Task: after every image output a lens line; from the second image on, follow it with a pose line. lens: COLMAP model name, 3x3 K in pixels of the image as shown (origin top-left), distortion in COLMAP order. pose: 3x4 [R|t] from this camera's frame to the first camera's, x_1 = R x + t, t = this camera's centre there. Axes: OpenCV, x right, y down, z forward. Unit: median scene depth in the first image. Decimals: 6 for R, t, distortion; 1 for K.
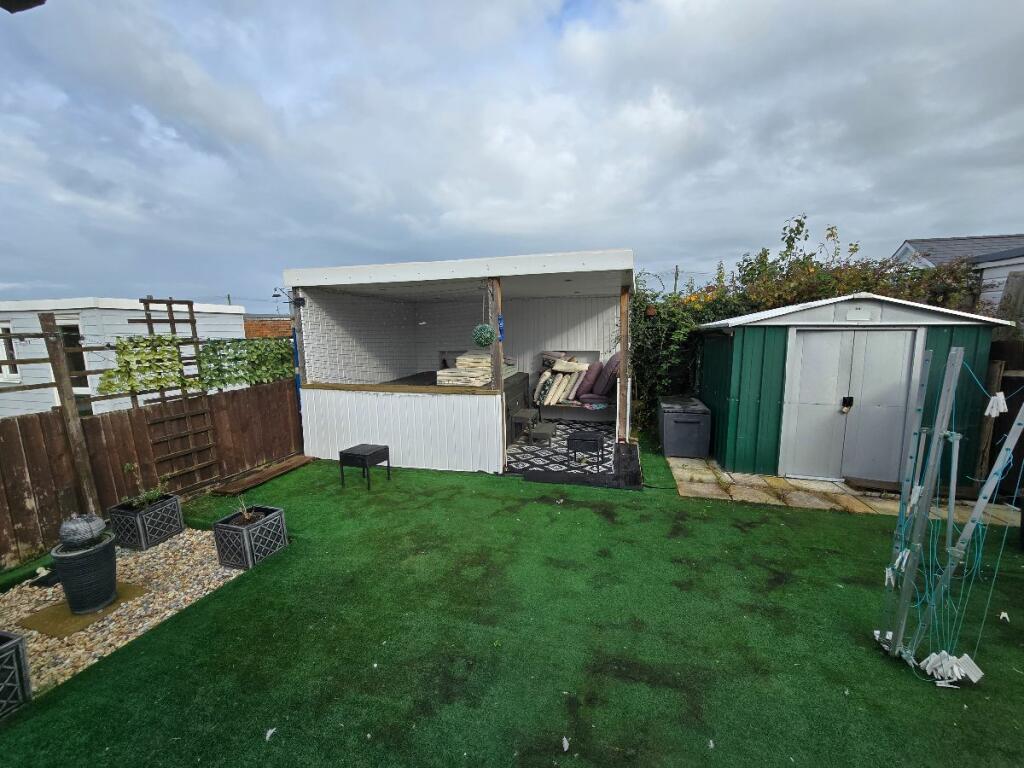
lens RADIAL K [[415.1, 0, 514.6], [0, 415.1, 390.1], [0, 0, 1]] dist [-0.009255, -0.000141]
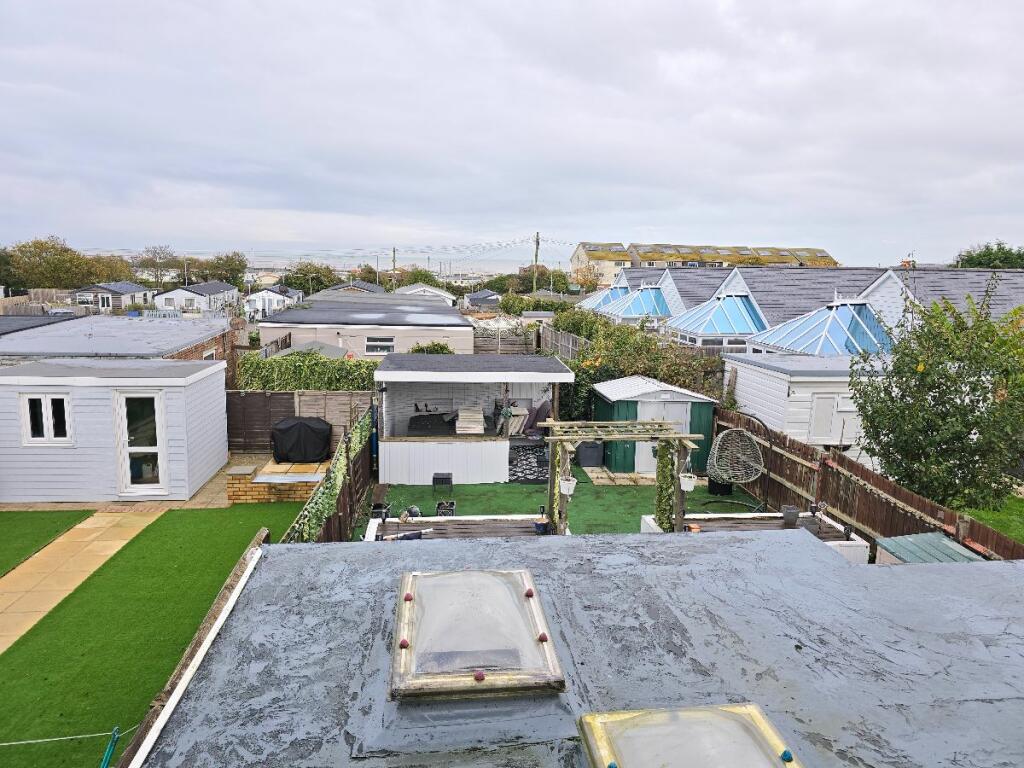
lens RADIAL K [[692.0, 0, 509.0], [0, 692.0, 377.6], [0, 0, 1]] dist [0.007262, 0.000068]
pose [[0.933238, -0.029387, 0.358054, -1.133386], [0.017089, 0.999152, 0.037466, -0.392568], [-0.358852, -0.028846, 0.932949, -1.921127]]
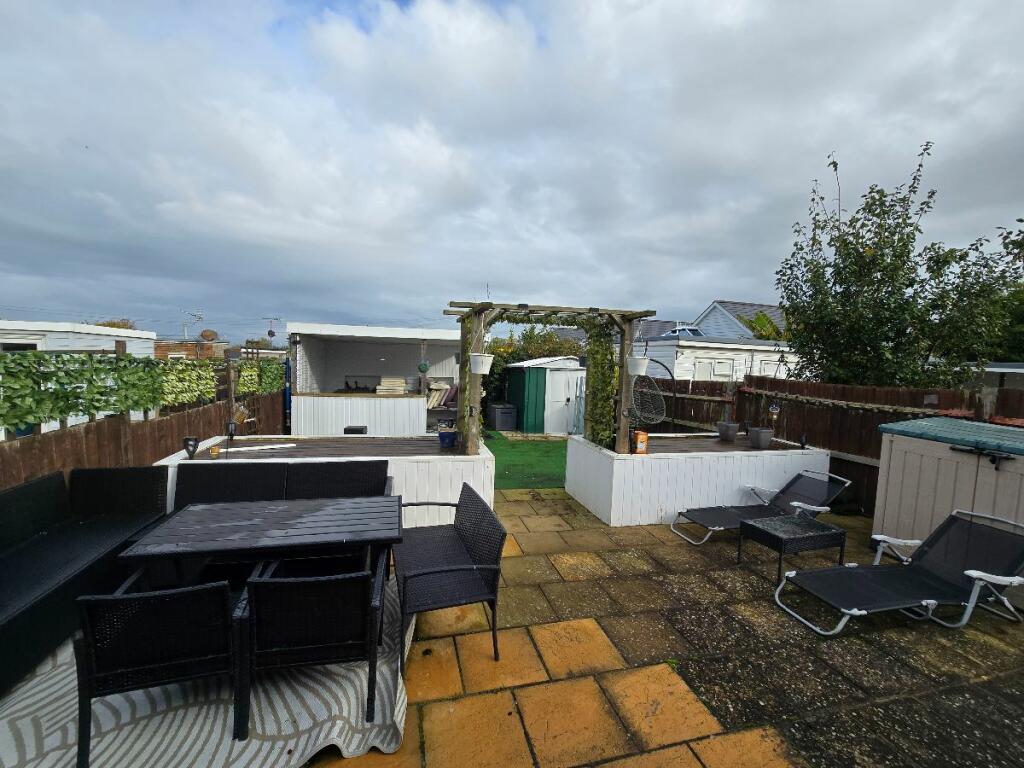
lens RADIAL K [[415.9, 0, 506.4], [0, 415.9, 393.3], [0, 0, 1]] dist [-0.001386, -0.000005]
pose [[0.876432, 0.005245, 0.481497, -0.635720], [0.026772, 0.997863, -0.059600, 0.115823], [-0.480781, 0.065126, 0.874419, -0.892207]]
